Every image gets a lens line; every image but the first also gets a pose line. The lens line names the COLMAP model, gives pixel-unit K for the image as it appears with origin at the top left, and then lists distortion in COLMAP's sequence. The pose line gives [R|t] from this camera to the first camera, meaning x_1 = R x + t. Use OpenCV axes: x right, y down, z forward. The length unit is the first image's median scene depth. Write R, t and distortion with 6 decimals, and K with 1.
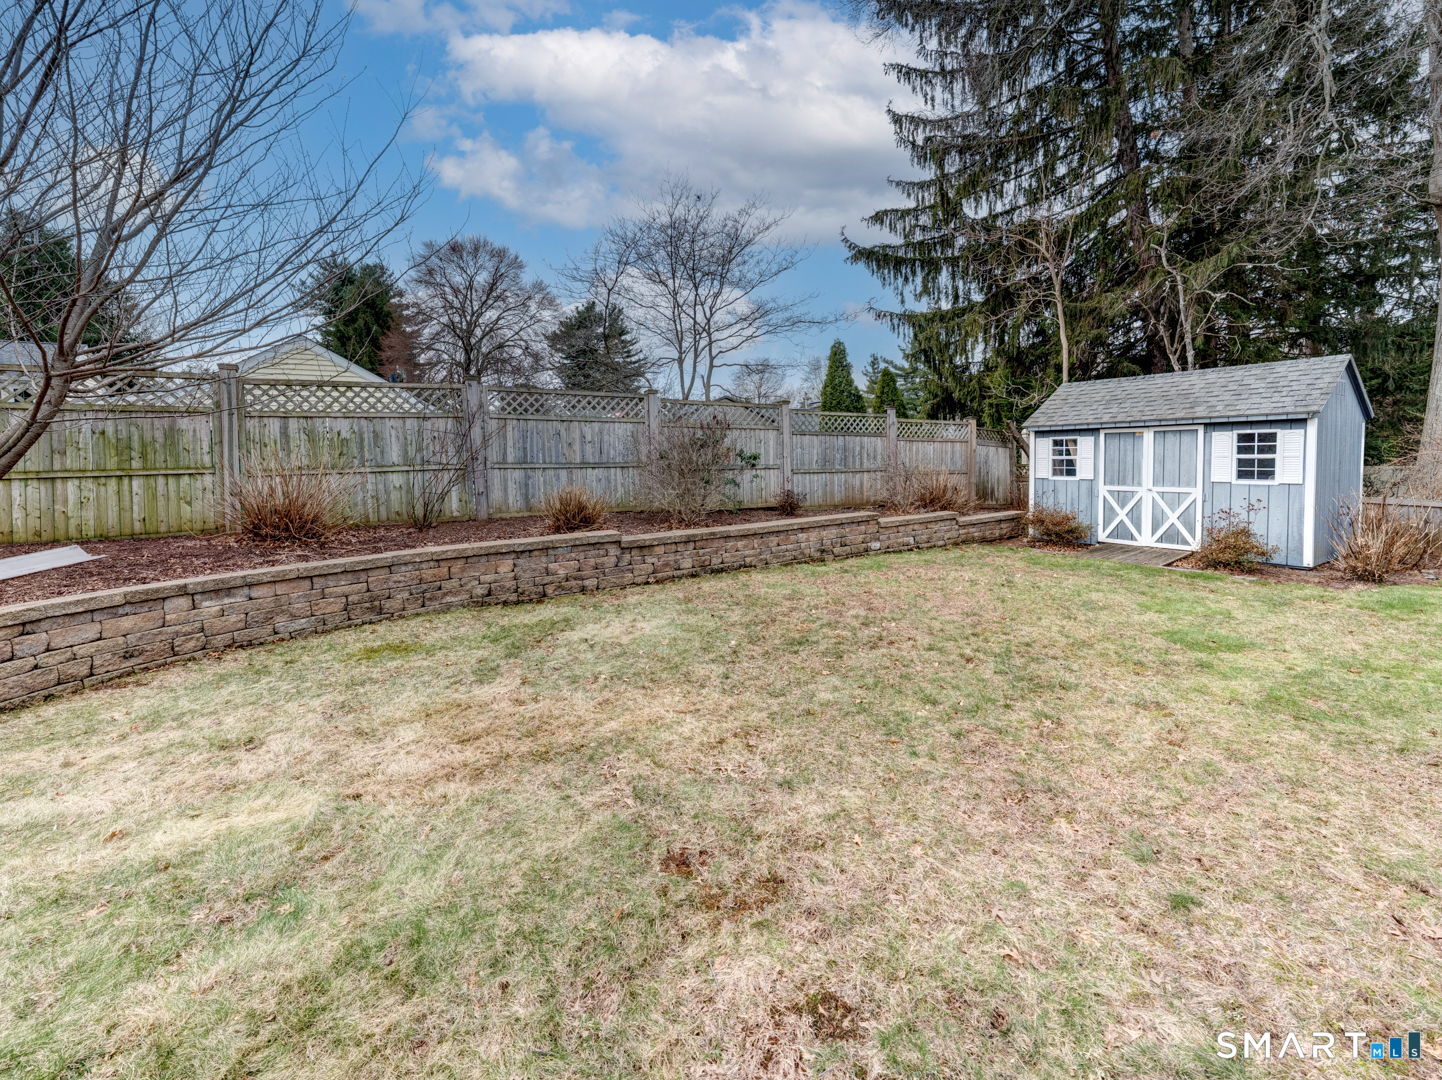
lens RADIAL K [[695.5, 0, 720.3], [0, 695.5, 498.3], [0, 0, 1]] dist [0.015943, -0.000167]
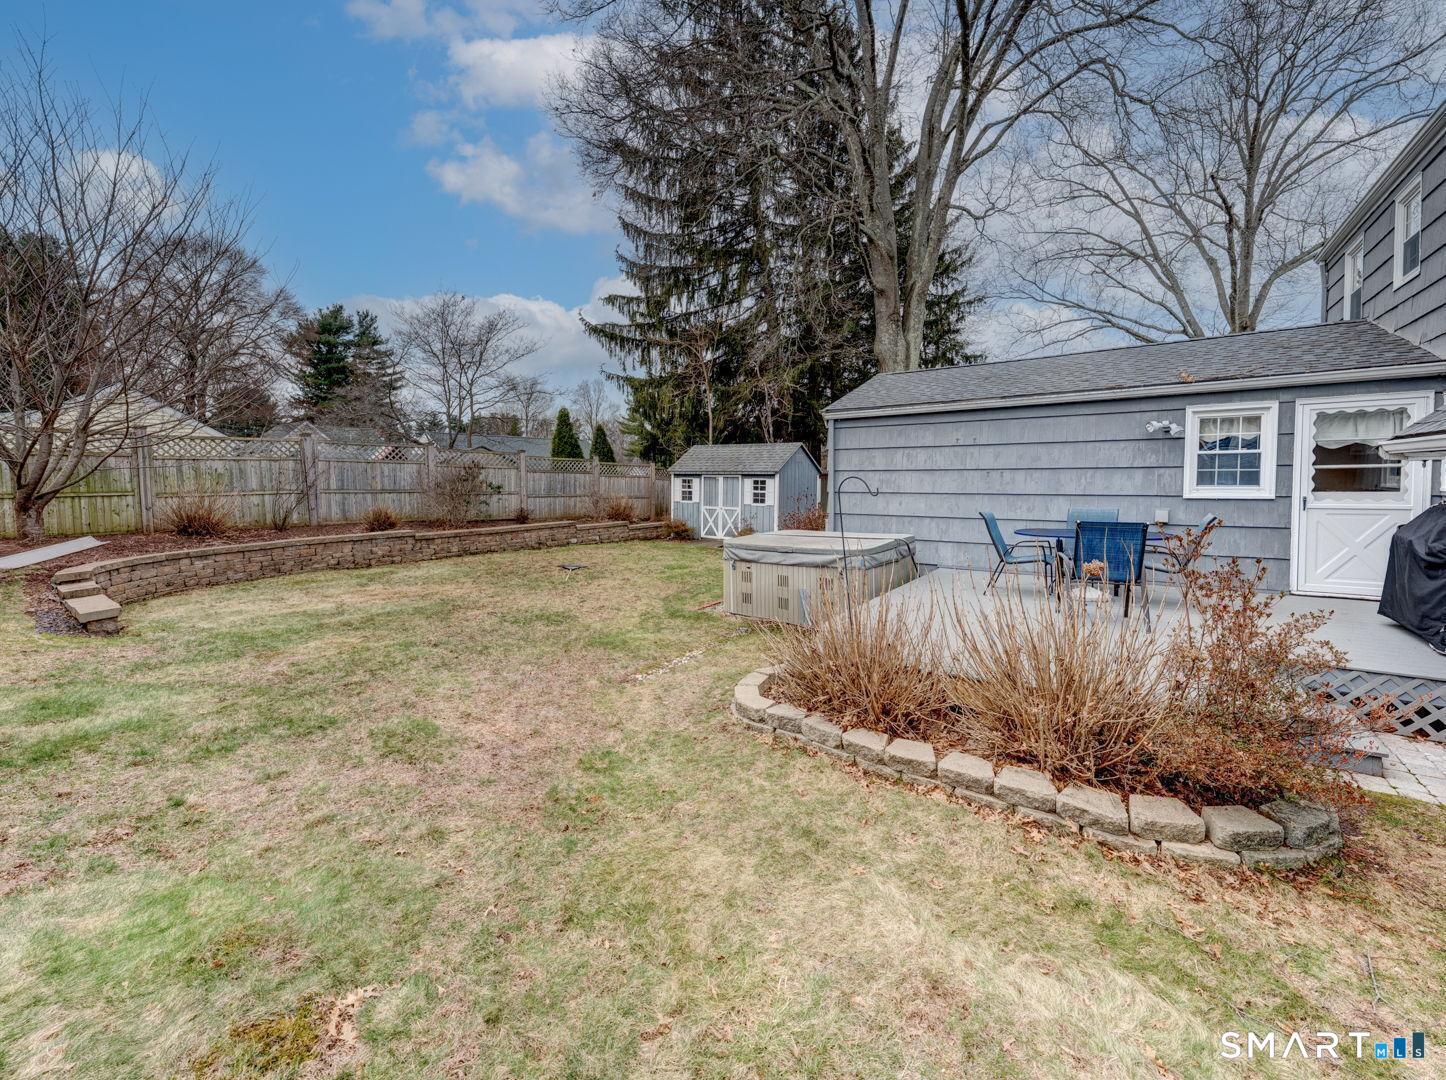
lens RADIAL K [[697.4, 0, 722.3], [0, 697.4, 498.2], [0, 0, 1]] dist [0.015943, -0.000167]
pose [[0.946903, 0.008906, 0.321397, 0.018251], [0.000335, 0.999588, -0.028685, 0.013207], [-0.321520, 0.027269, 0.946510, -0.709389]]
